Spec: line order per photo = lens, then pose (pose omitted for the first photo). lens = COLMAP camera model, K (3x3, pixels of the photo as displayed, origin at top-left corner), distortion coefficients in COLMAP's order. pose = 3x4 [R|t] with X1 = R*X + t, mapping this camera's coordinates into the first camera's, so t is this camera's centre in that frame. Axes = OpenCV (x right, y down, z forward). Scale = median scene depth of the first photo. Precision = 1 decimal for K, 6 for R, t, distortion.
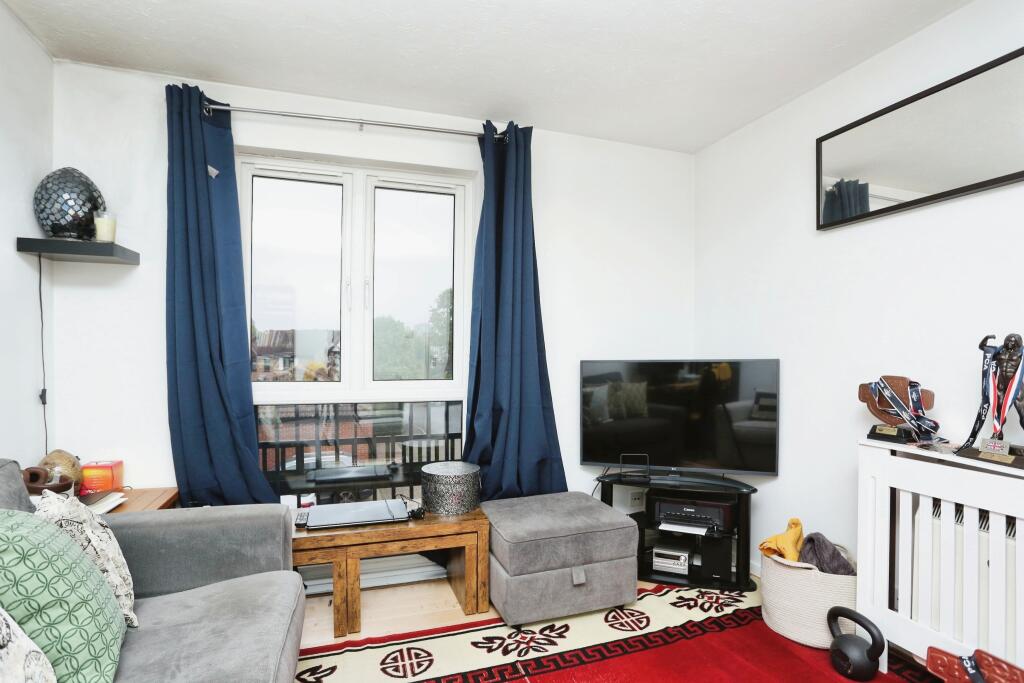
lens RADIAL K [[510.4, 0, 511.4], [0, 510.4, 365.9], [0, 0, 1]] dist [-0.054495, 0.019955]
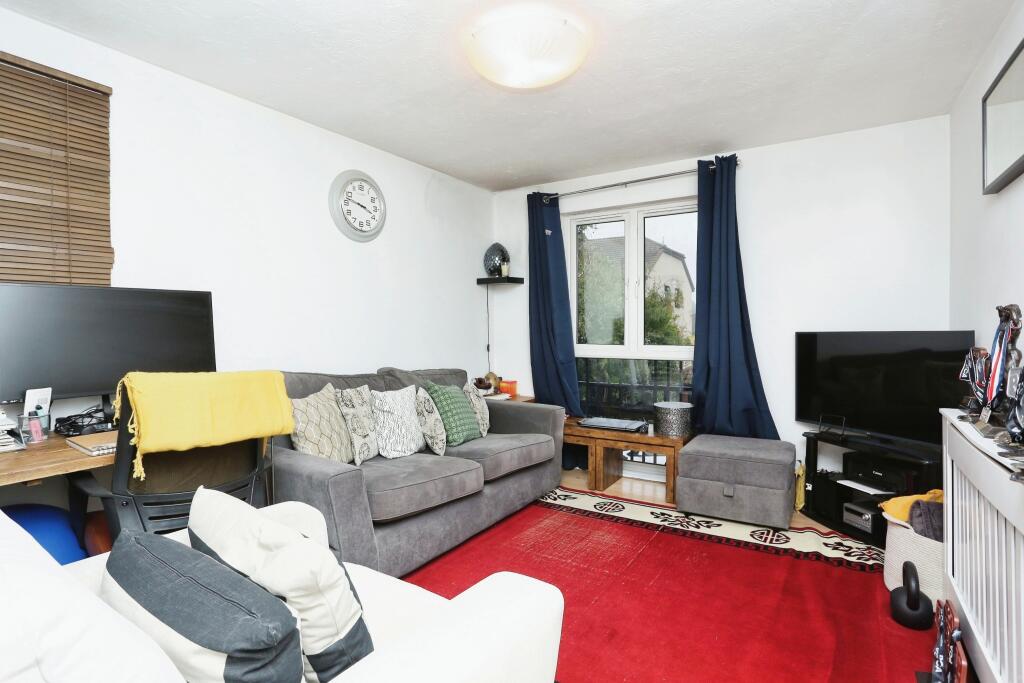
lens RADIAL K [[516.4, 0, 513.3], [0, 516.4, 329.1], [0, 0, 1]] dist [0.000350, -0.000026]
pose [[0.623604, 0.001182, -0.781740, 0.850907], [-0.004902, 0.999985, -0.002398, -0.015400], [0.781725, 0.005328, 0.623600, -0.327415]]
